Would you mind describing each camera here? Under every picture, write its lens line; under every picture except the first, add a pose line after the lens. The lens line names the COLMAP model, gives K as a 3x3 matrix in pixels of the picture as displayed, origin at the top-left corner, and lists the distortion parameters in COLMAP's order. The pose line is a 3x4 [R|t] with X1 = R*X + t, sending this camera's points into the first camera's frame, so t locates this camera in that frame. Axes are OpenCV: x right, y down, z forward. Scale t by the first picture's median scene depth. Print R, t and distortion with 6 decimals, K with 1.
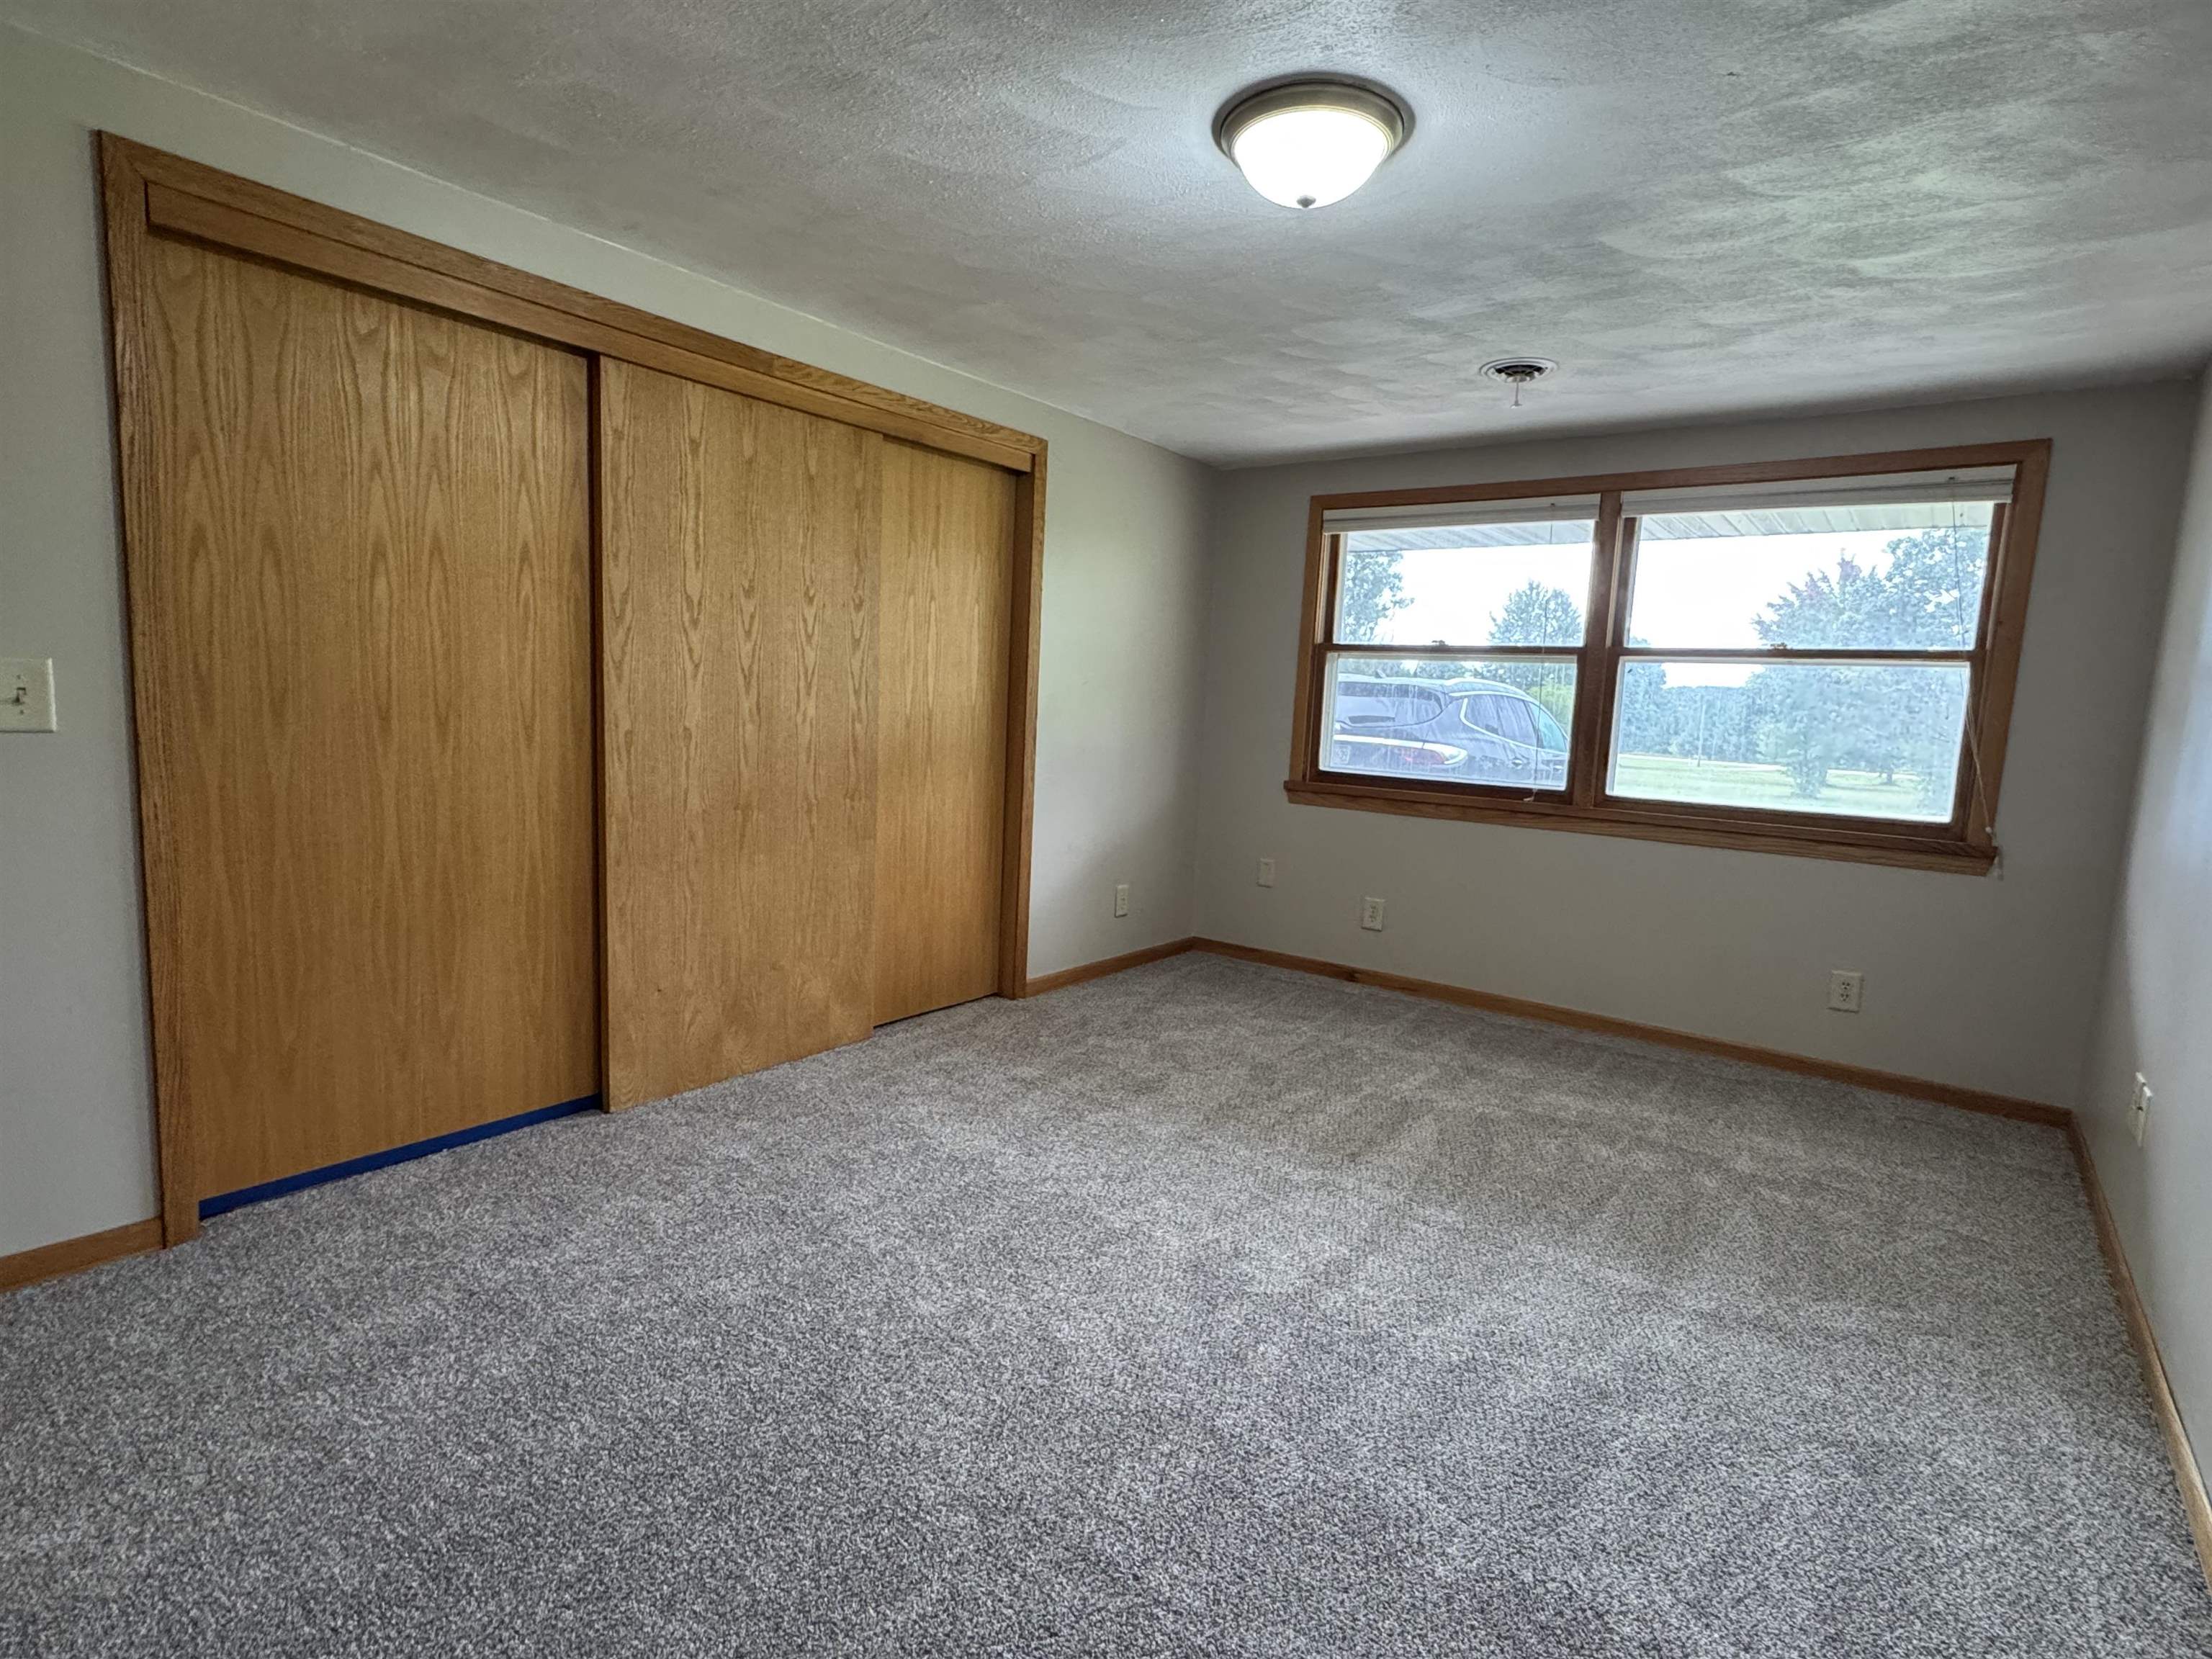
lens RADIAL K [[1104.2, 0, 1100.4], [0, 1104.2, 830.8], [0, 0, 1]] dist [-0.006636, 0.001226]
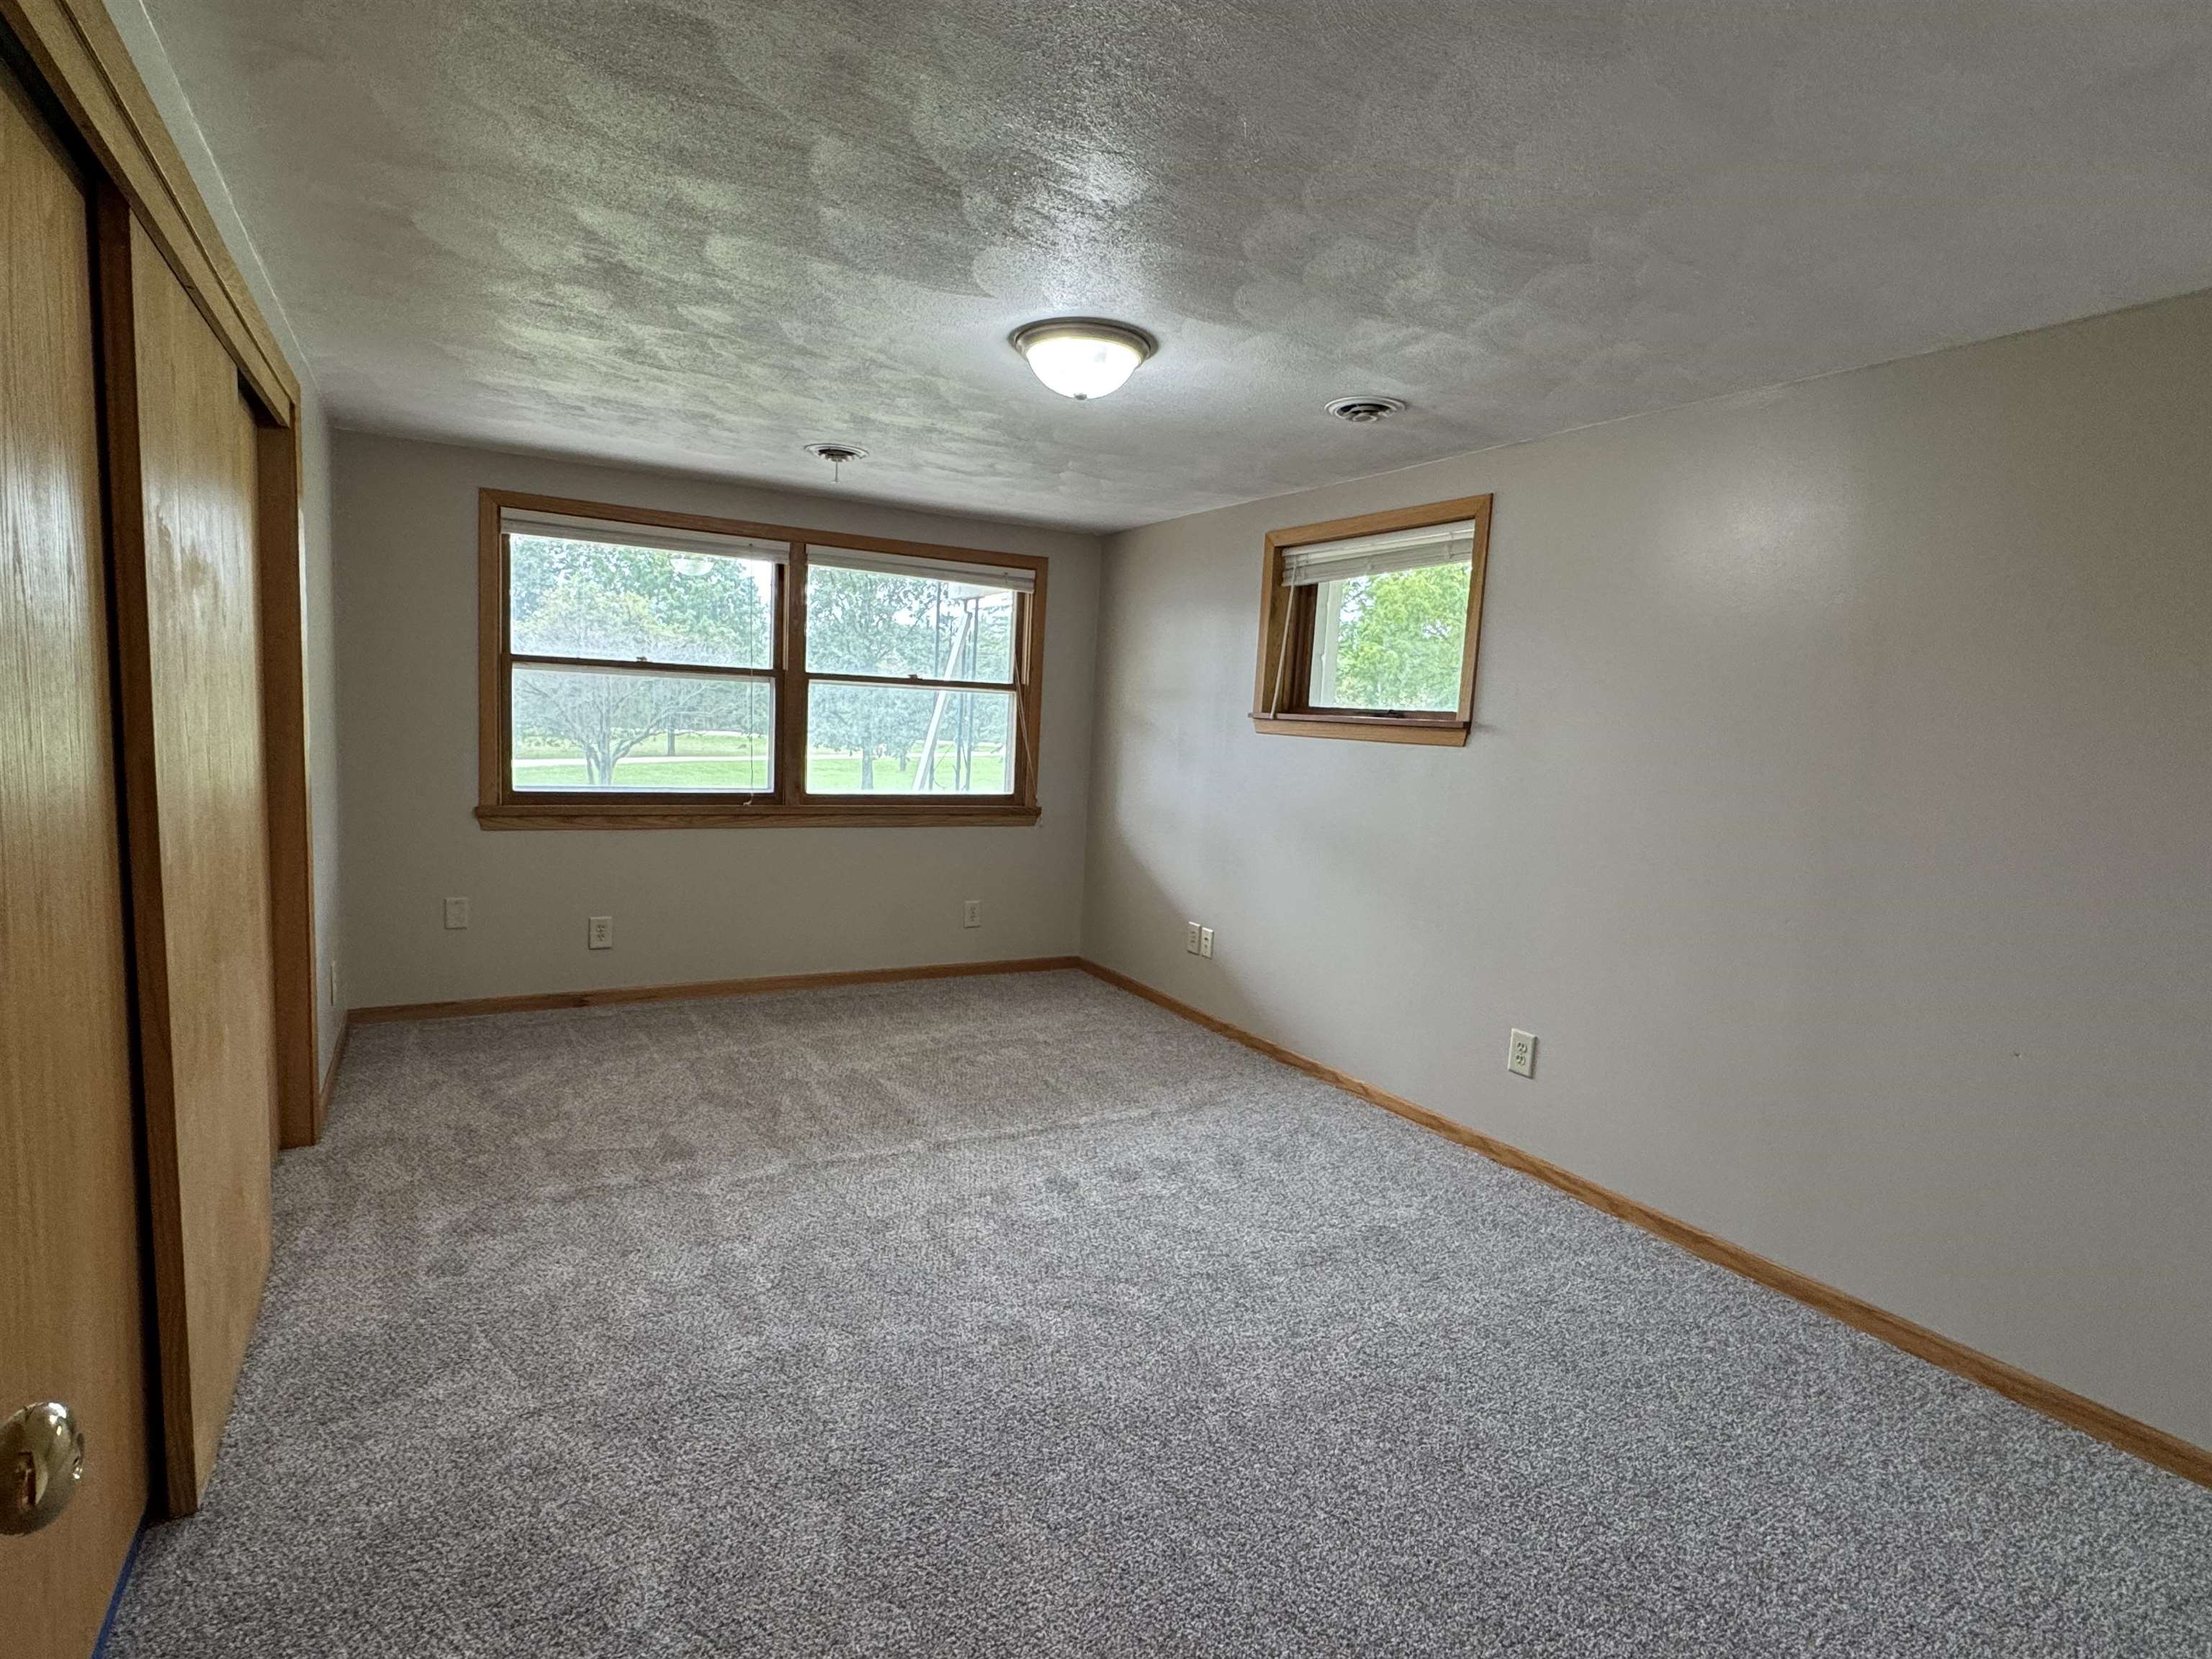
lens RADIAL K [[1104.2, 0, 1104.0], [0, 1104.2, 825.3], [0, 0, 1]] dist [-0.006636, 0.001226]
pose [[0.400642, -0.119877, 0.908359, -0.606169], [0.082653, 0.992090, 0.094472, -0.100829], [-0.912499, 0.037229, 0.407382, 0.248725]]
